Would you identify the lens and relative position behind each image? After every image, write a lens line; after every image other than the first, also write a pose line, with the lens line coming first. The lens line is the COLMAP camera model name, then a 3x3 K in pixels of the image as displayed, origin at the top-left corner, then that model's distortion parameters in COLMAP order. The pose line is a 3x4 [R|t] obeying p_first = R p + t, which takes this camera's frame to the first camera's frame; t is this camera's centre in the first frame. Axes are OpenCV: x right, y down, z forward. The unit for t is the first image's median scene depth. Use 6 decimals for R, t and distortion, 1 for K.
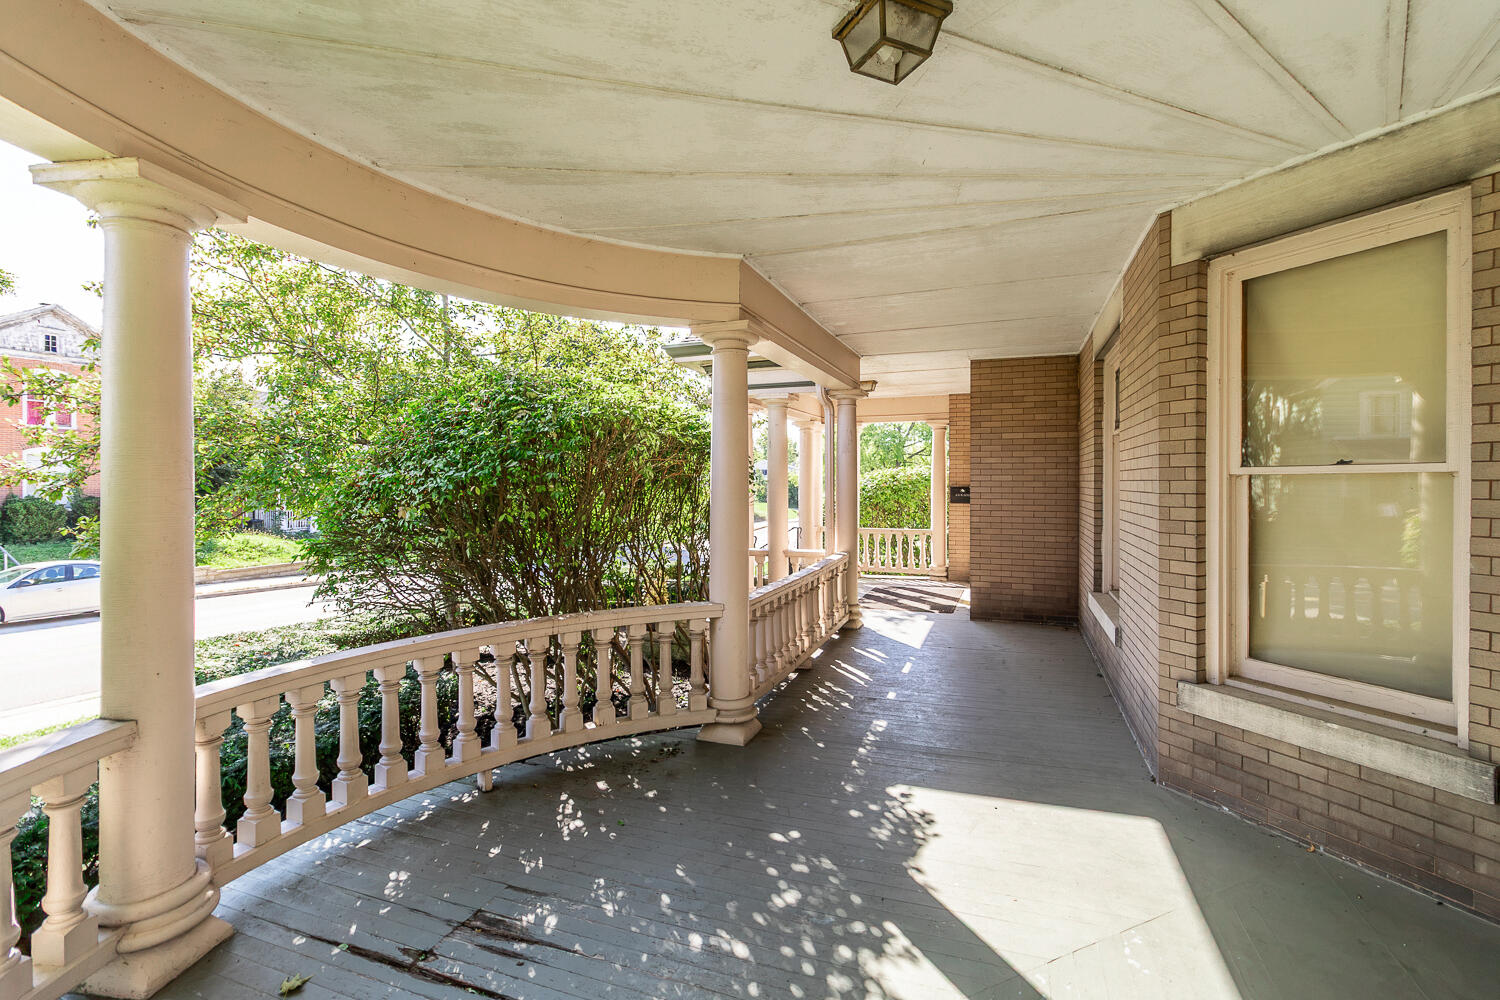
lens RADIAL K [[681.8, 0, 738.8], [0, 681.8, 487.3], [0, 0, 1]] dist [0.000162, 0.000087]
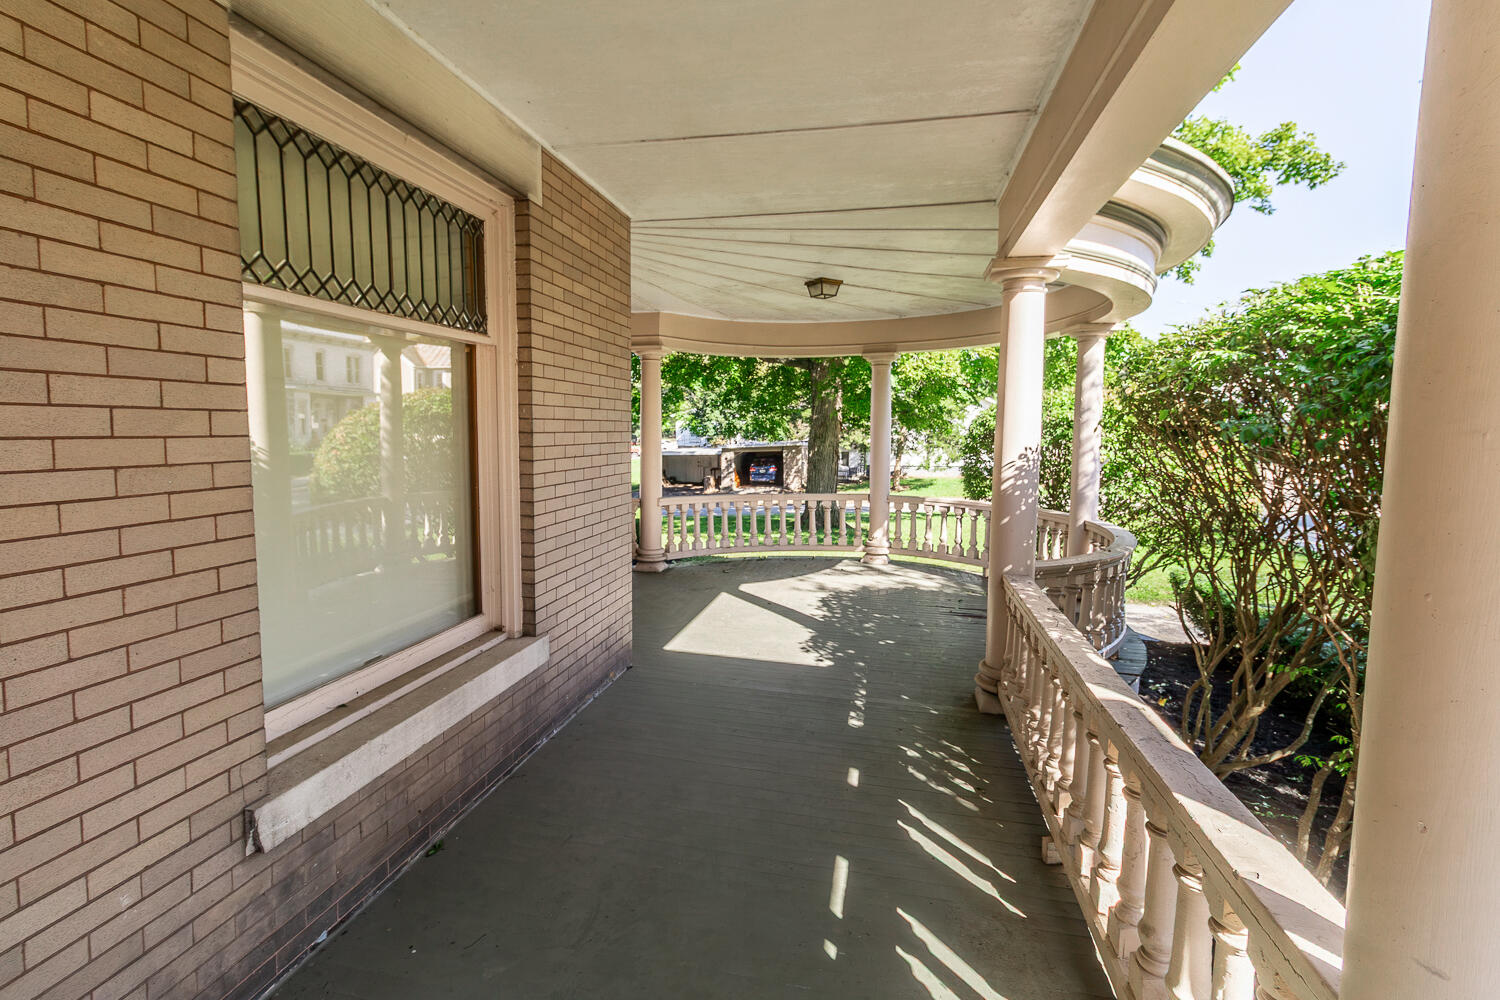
lens RADIAL K [[681.8, 0, 738.8], [0, 681.8, 487.3], [0, 0, 1]] dist [0.000162, 0.000087]
pose [[-0.987132, 0.012481, -0.159423, 0.782869], [-0.004771, 0.994207, 0.107376, -0.064890], [0.159839, 0.106755, -0.981354, 2.878492]]
